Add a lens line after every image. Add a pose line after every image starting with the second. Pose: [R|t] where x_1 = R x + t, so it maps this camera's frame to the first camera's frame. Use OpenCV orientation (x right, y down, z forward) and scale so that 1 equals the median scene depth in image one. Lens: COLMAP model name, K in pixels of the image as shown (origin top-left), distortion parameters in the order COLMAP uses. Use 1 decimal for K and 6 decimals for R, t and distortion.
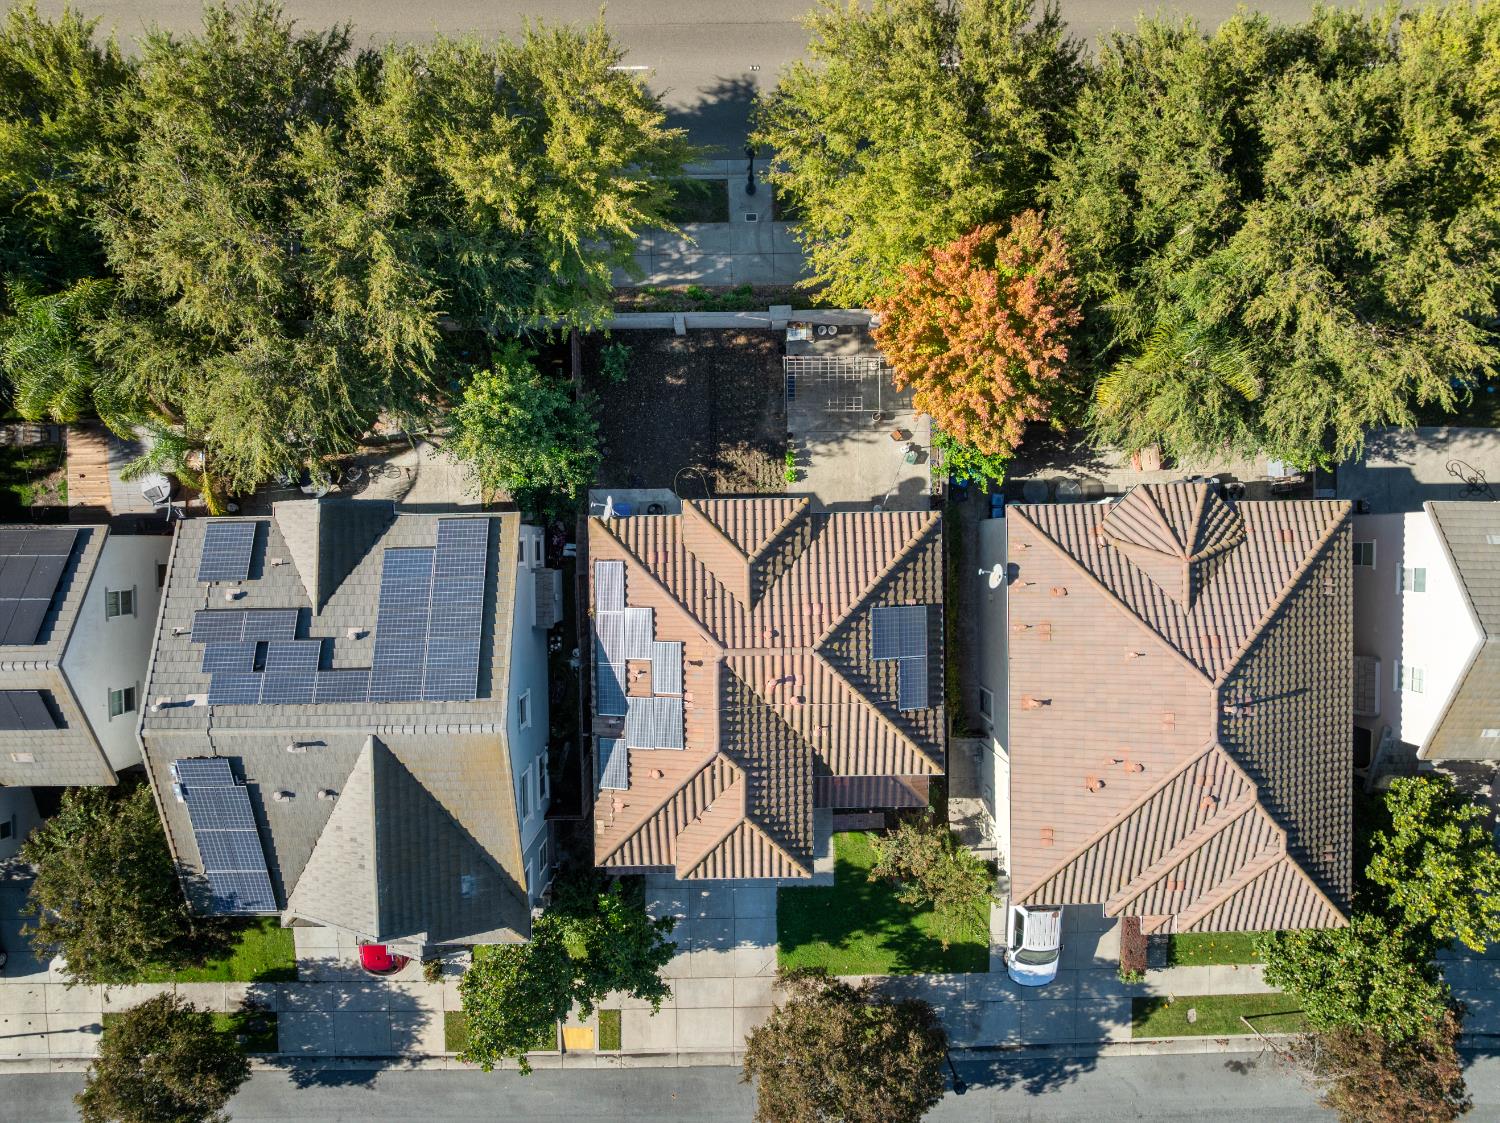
lens RADIAL K [[1062.5, 0, 753.0], [0, 1062.5, 558.1], [0, 0, 1]] dist [-0.051413, 0.019542]
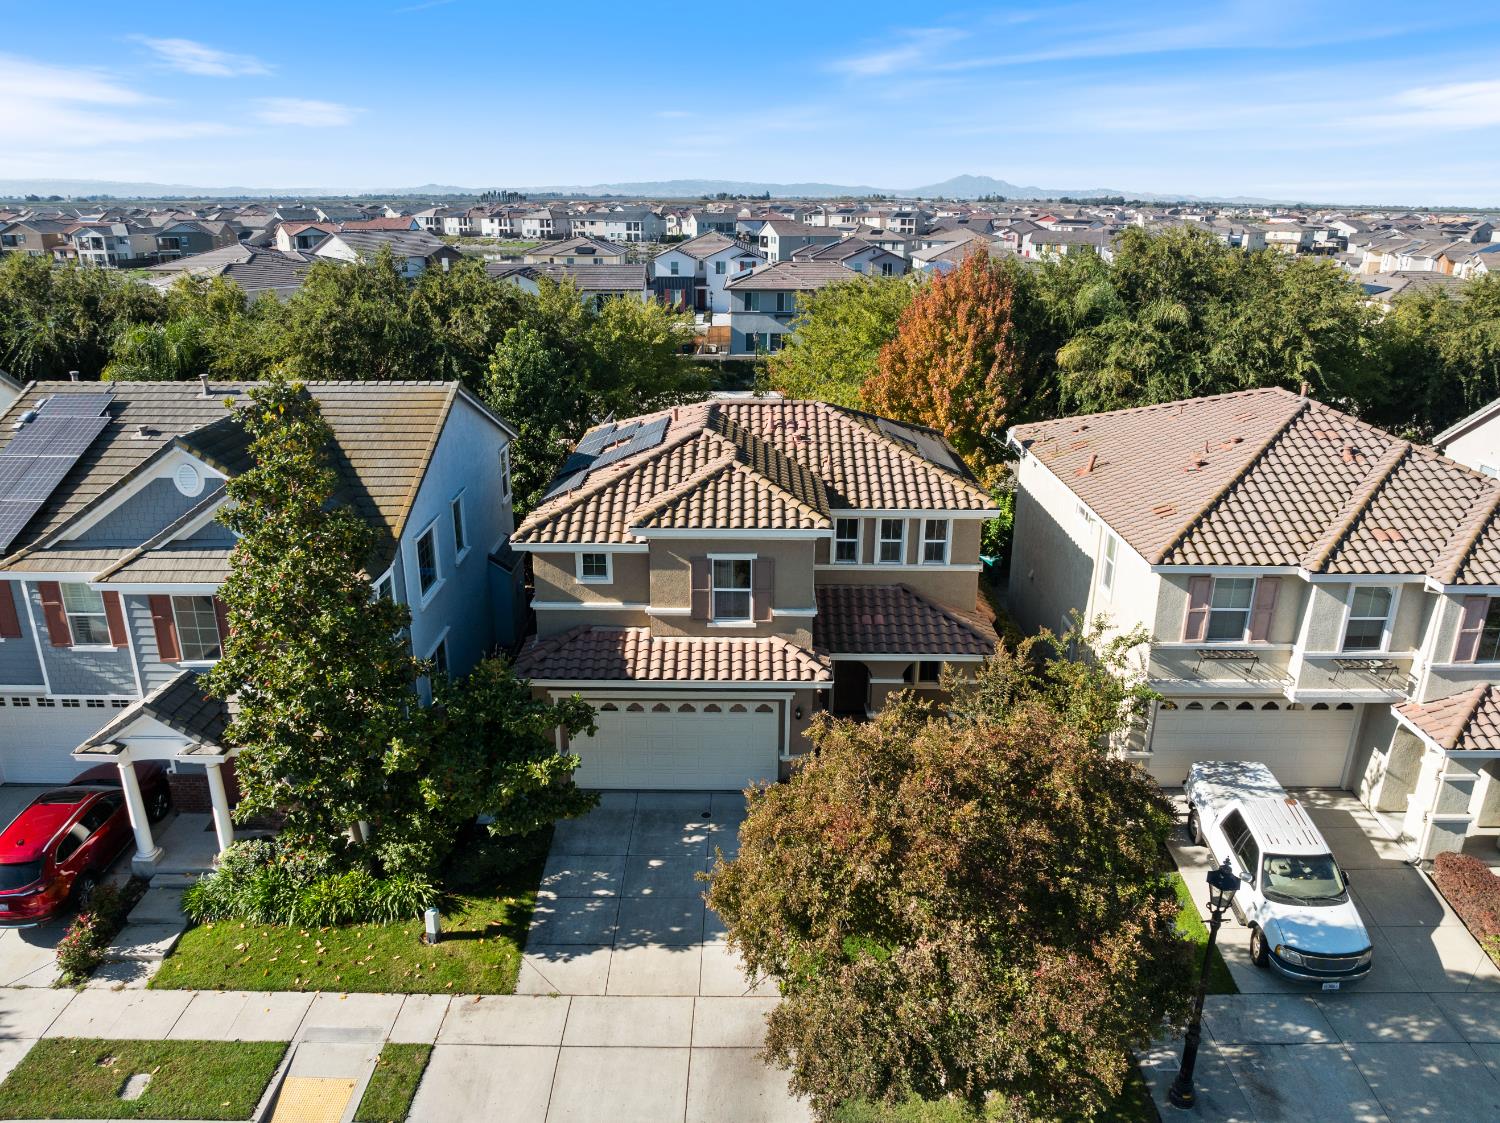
lens RADIAL K [[1062.5, 0, 751.9], [0, 1062.5, 562.6], [0, 0, 1]] dist [-0.051413, 0.019542]
pose [[0.999867, 0.000990, -0.016305, 0.016485], [-0.015812, 0.309378, -0.950808, 0.942333], [0.004103, 0.950939, 0.309353, 0.811980]]
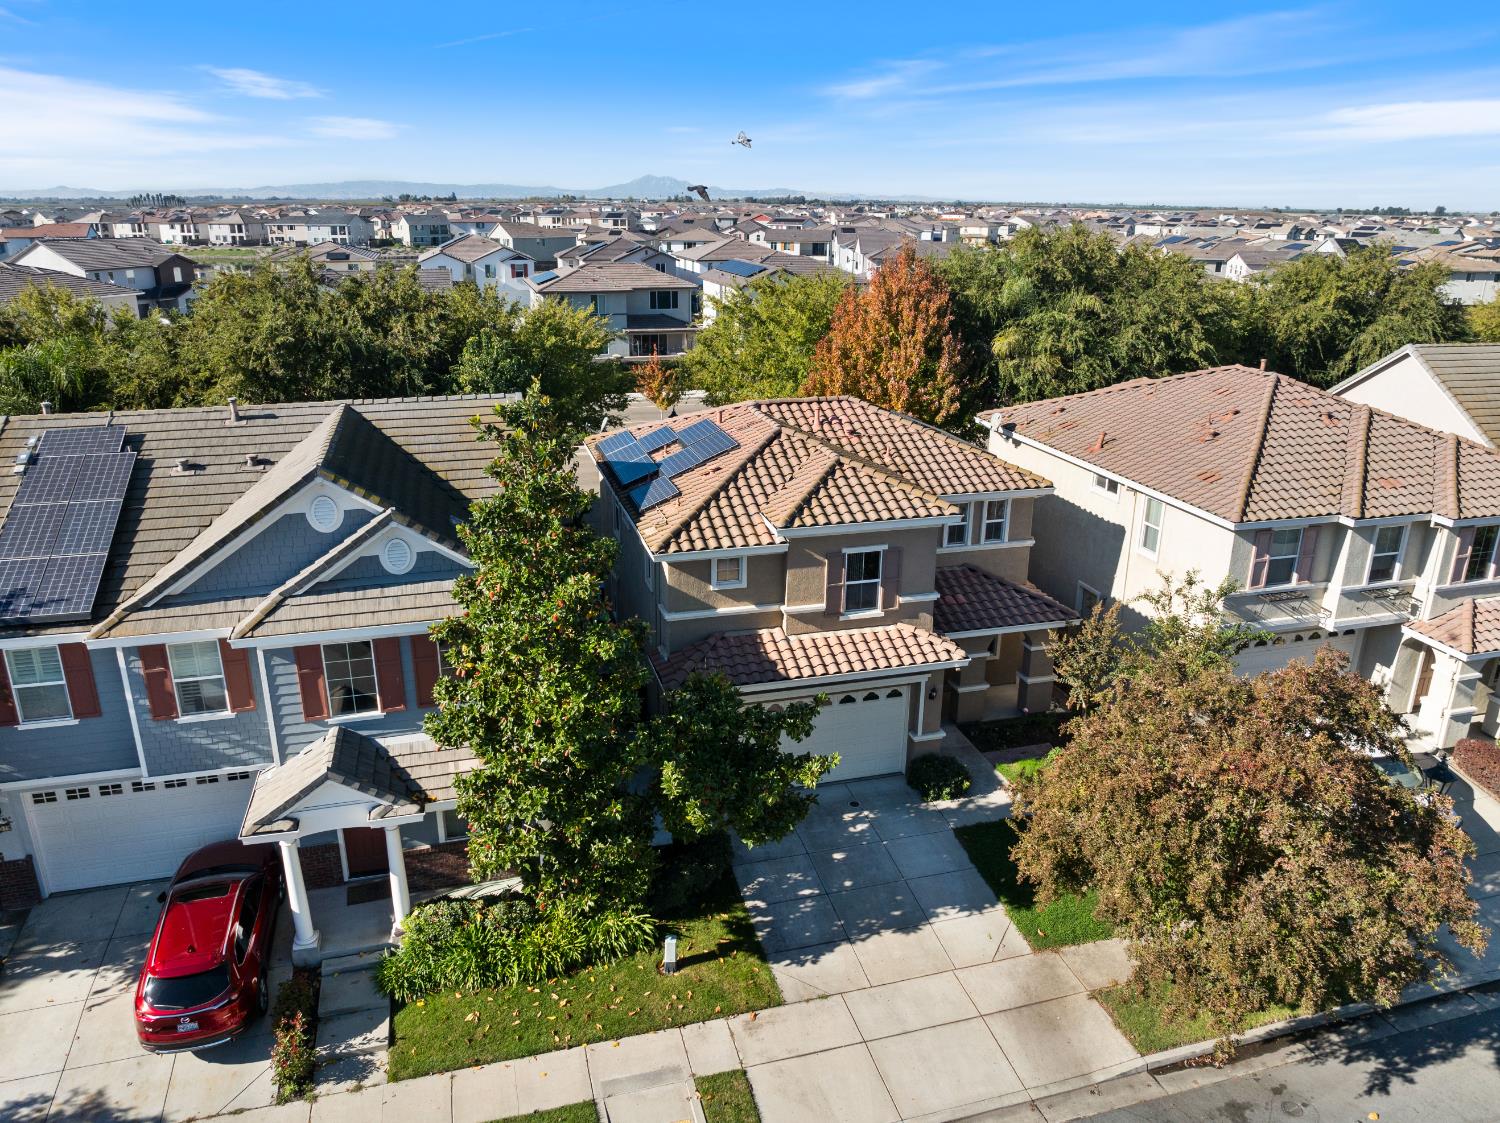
lens RADIAL K [[1062.5, 0, 752.2], [0, 1062.5, 561.9], [0, 0, 1]] dist [-0.051413, 0.019542]
pose [[0.964998, -0.088233, 0.246970, -0.253754], [0.262149, 0.297307, -0.918089, 0.918674], [0.007580, 0.950696, 0.310031, 0.809579]]
